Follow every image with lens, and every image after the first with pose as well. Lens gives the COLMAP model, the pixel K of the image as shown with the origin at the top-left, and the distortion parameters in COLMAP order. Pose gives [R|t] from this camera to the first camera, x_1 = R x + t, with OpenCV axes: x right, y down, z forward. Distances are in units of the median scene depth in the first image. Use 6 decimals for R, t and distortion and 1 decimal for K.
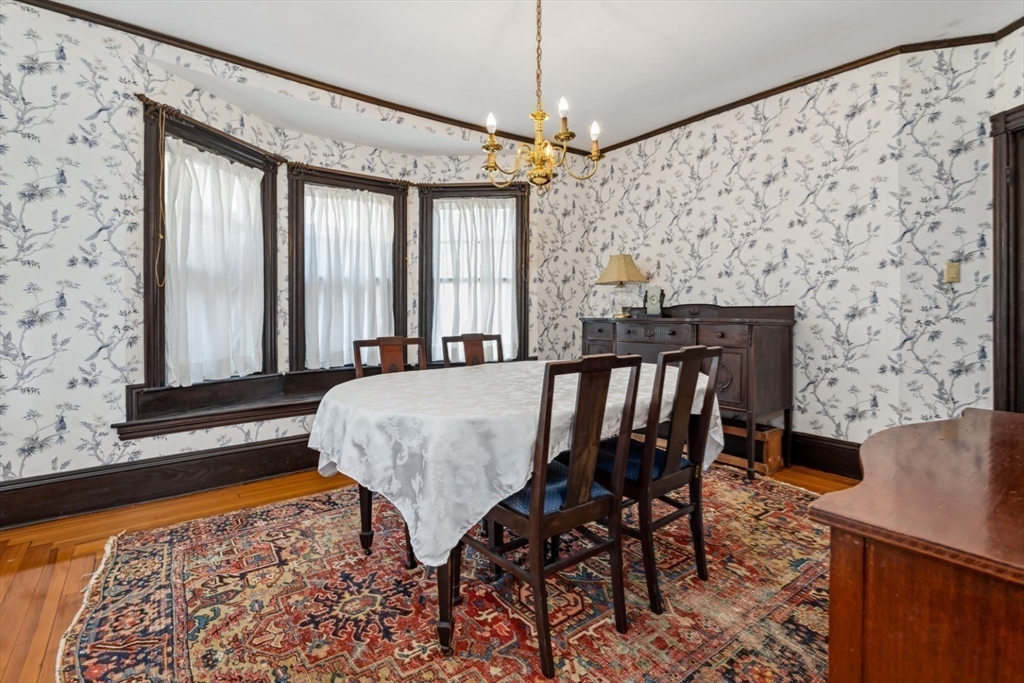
lens RADIAL K [[493.1, 0, 512.9], [0, 493.1, 312.6], [0, 0, 1]] dist [0.002824, -0.000438]
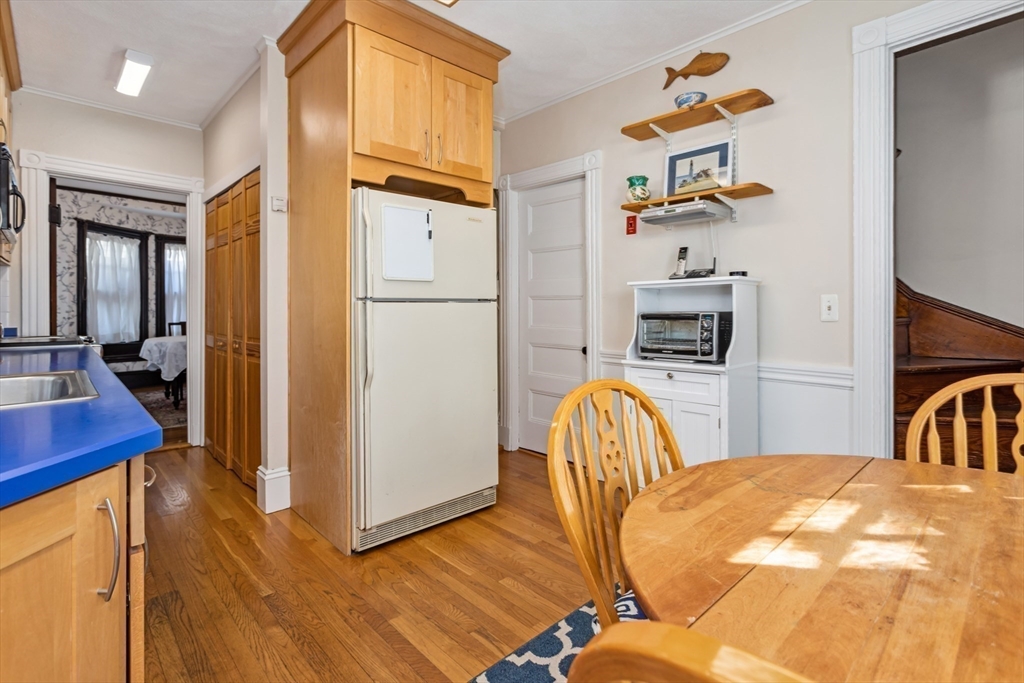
lens RADIAL K [[493.1, 0, 514.4], [0, 493.1, 307.0], [0, 0, 1]] dist [0.002824, -0.000438]
pose [[0.994006, 0.001236, 0.109323, 0.998305], [-0.001137, 0.999999, -0.000970, -0.019922], [-0.109324, 0.000840, 0.994006, -1.468181]]
